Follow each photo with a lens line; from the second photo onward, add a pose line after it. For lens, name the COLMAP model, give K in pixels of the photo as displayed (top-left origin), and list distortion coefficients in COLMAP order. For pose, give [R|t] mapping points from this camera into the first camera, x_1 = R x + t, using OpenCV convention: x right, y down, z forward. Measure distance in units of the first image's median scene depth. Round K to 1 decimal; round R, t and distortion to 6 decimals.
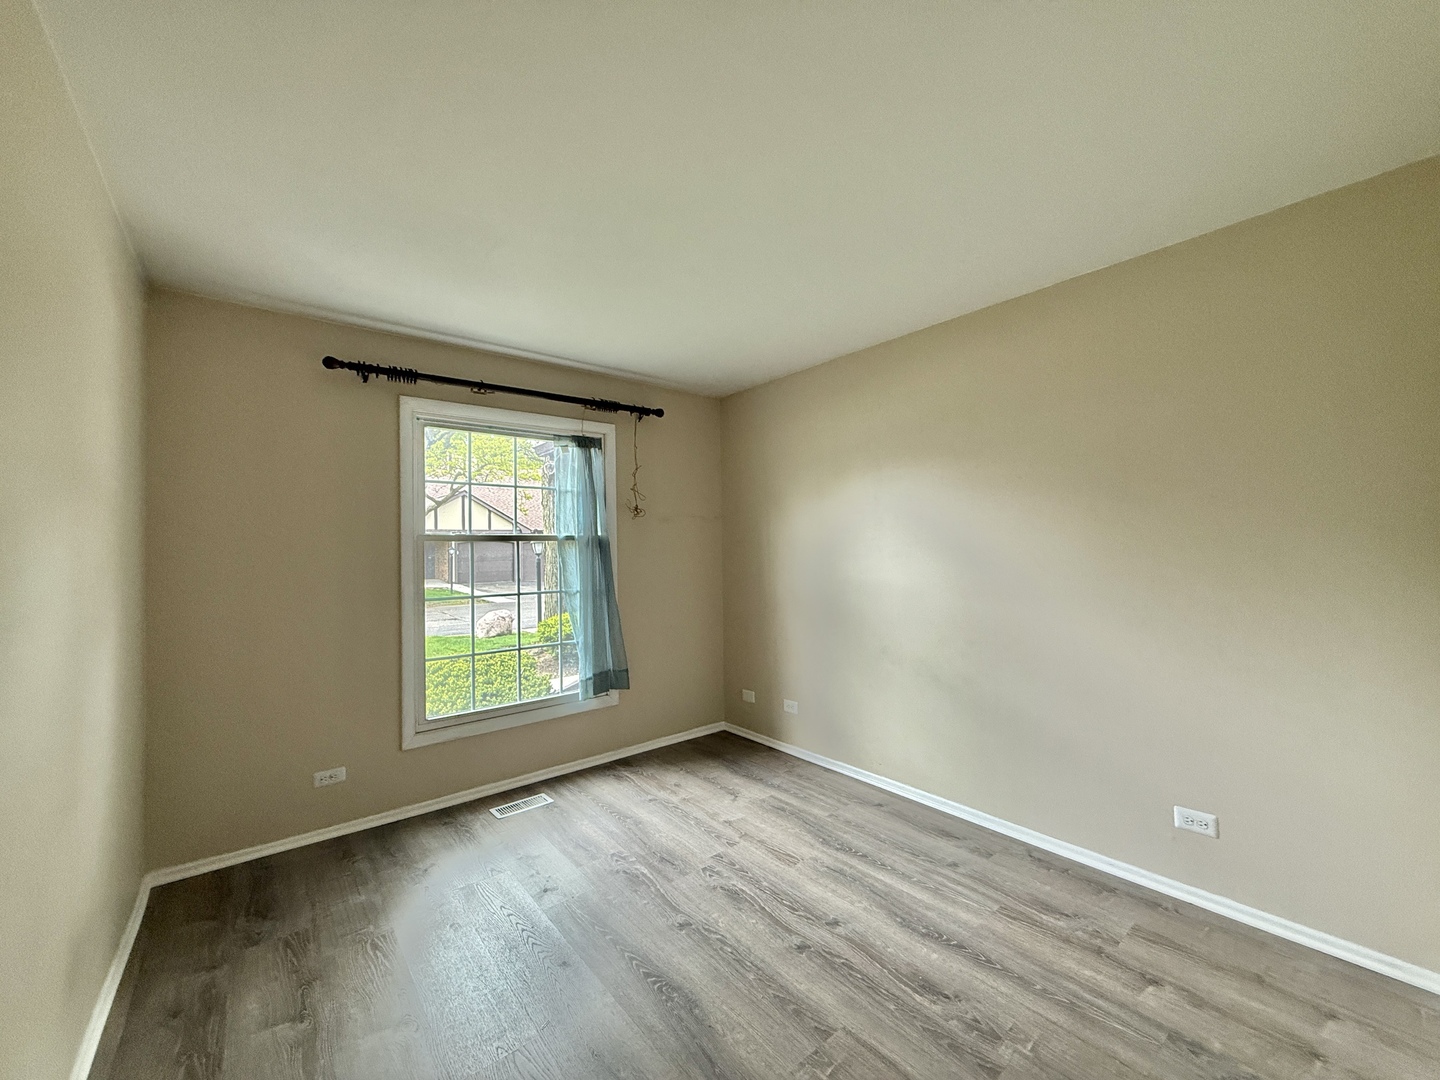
lens RADIAL K [[570.8, 0, 717.5], [0, 570.8, 541.9], [0, 0, 1]] dist [0.002275, -0.000067]
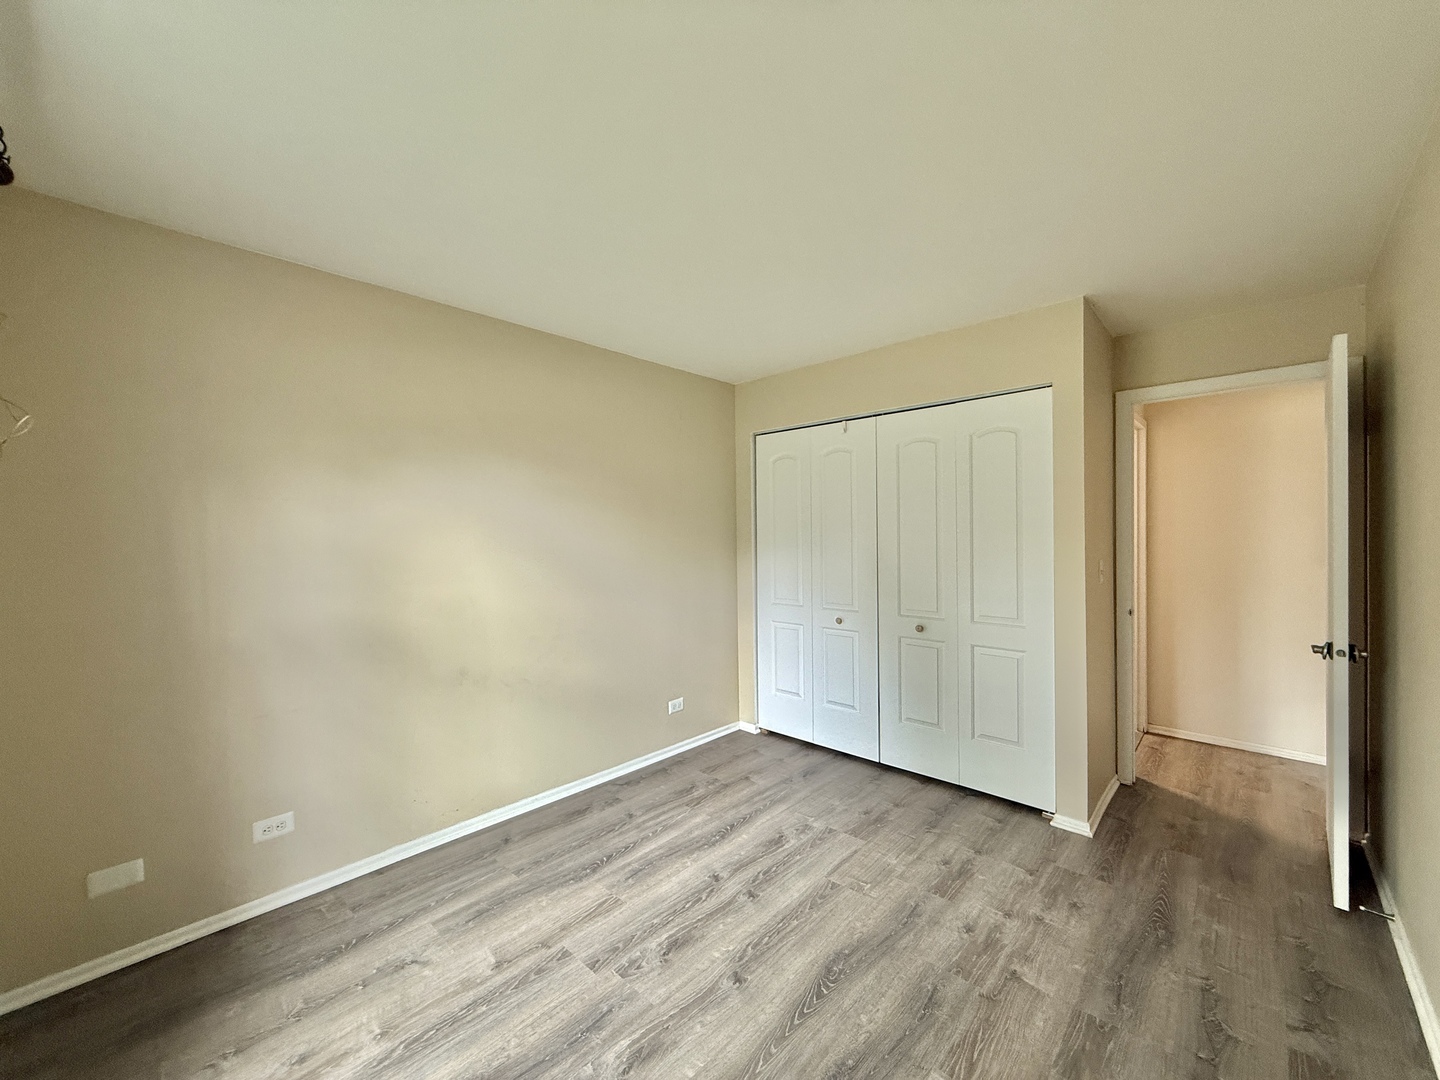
lens RADIAL K [[570.8, 0, 717.5], [0, 570.8, 541.9], [0, 0, 1]] dist [0.002275, -0.000067]
pose [[-0.130025, 0.003332, 0.991505, -0.809101], [0.000330, 0.999994, -0.003317, -0.001846], [-0.991511, -0.000104, -0.130025, 0.991200]]
